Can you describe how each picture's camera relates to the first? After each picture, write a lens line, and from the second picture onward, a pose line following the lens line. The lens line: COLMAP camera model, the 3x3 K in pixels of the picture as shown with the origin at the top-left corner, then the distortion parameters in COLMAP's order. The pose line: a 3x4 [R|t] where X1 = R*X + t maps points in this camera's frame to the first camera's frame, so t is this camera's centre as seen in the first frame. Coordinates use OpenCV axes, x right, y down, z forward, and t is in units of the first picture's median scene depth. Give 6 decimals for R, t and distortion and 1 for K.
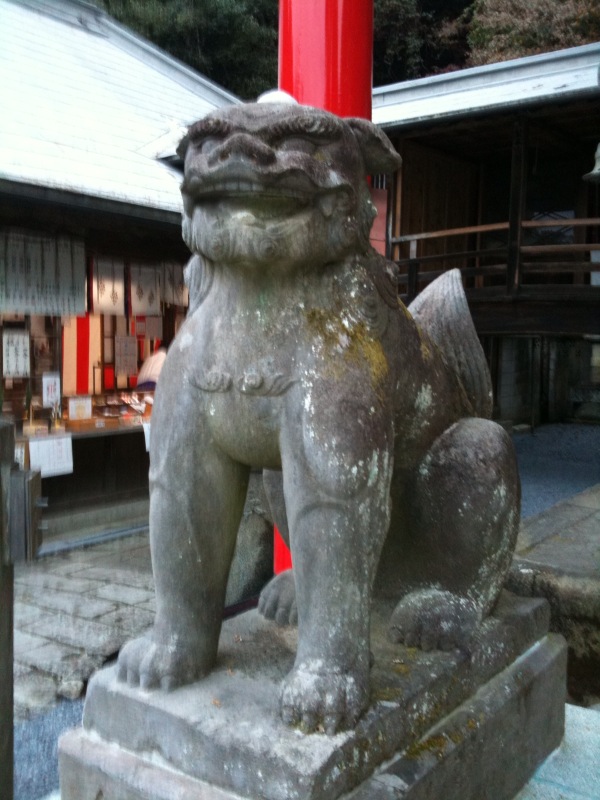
lens RADIAL K [[838.9, 0, 300.0], [0, 838.9, 400.0], [0, 0, 1]] dist [0.017472, 0.011327]
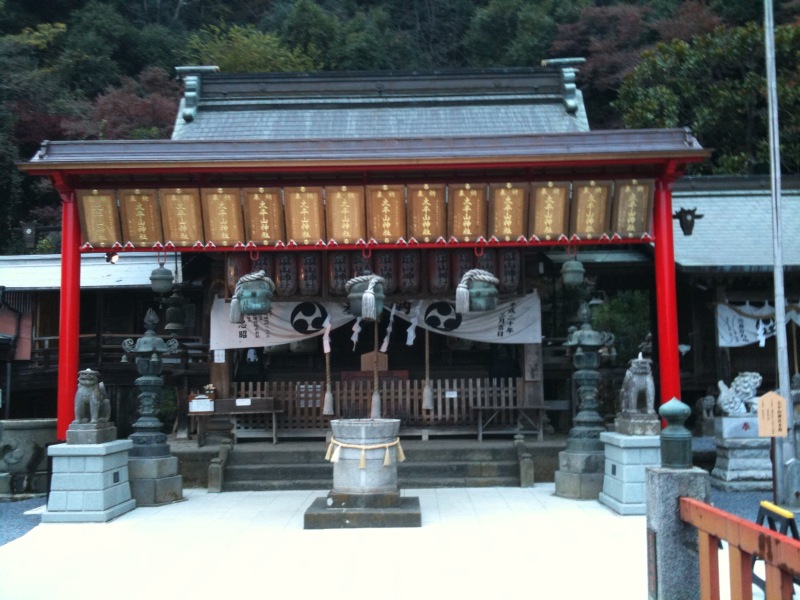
lens RADIAL K [[838.9, 0, 398.4], [0, 838.9, 325.0], [0, 0, 1]] dist [0.017472, 0.011327]
pose [[0.820292, 0.025703, 0.571366, -0.327256], [0.054458, 0.990941, -0.122761, 0.069366], [-0.569346, 0.131815, 0.811462, -1.124753]]
